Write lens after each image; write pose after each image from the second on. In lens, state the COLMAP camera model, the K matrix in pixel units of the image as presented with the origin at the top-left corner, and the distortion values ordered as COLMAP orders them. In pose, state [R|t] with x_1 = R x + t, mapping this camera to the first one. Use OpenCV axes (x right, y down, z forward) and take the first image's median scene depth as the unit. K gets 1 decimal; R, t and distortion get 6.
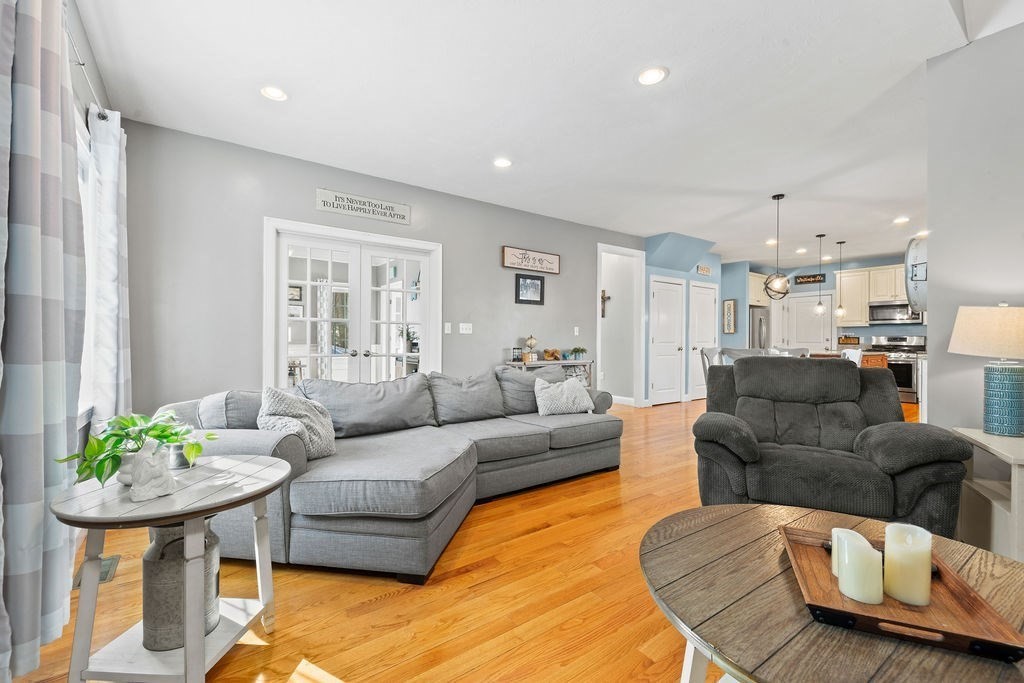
lens RADIAL K [[425.3, 0, 512.0], [0, 425.3, 341.5], [0, 0, 1]] dist [-0.000486, -0.000041]
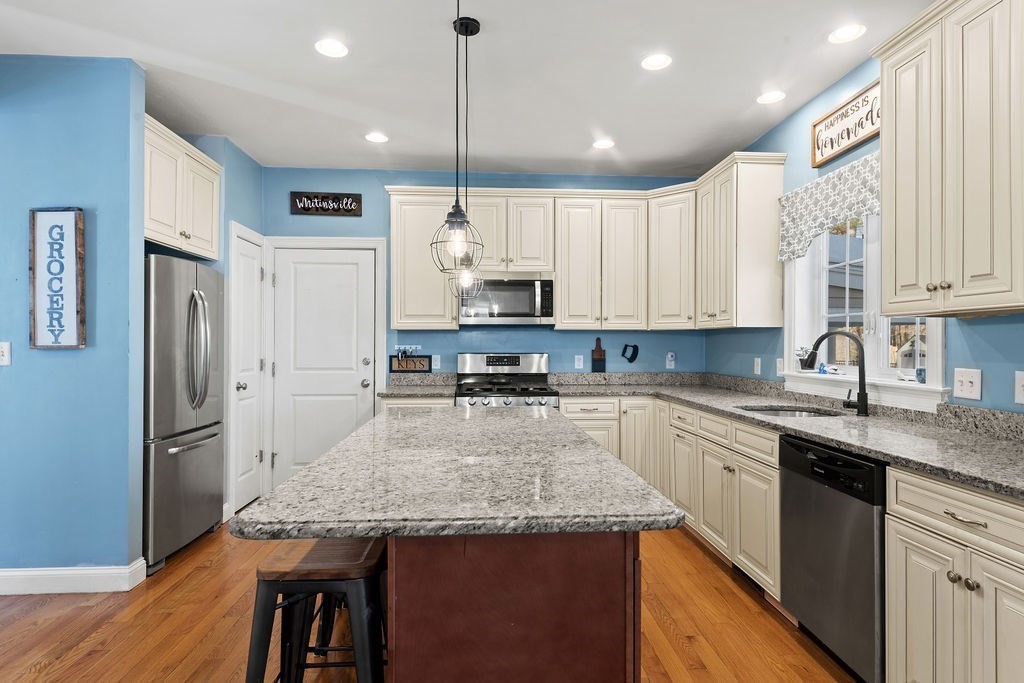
lens RADIAL K [[535.4, 0, 512.0], [0, 535.4, 341.5], [0, 0, 1]] dist [0.007522, -0.000733]
pose [[0.519234, -0.001581, 0.854630, 0.383997], [0.001794, 0.999998, 0.000760, -0.022777], [-0.854630, 0.001139, 0.519236, 0.622638]]
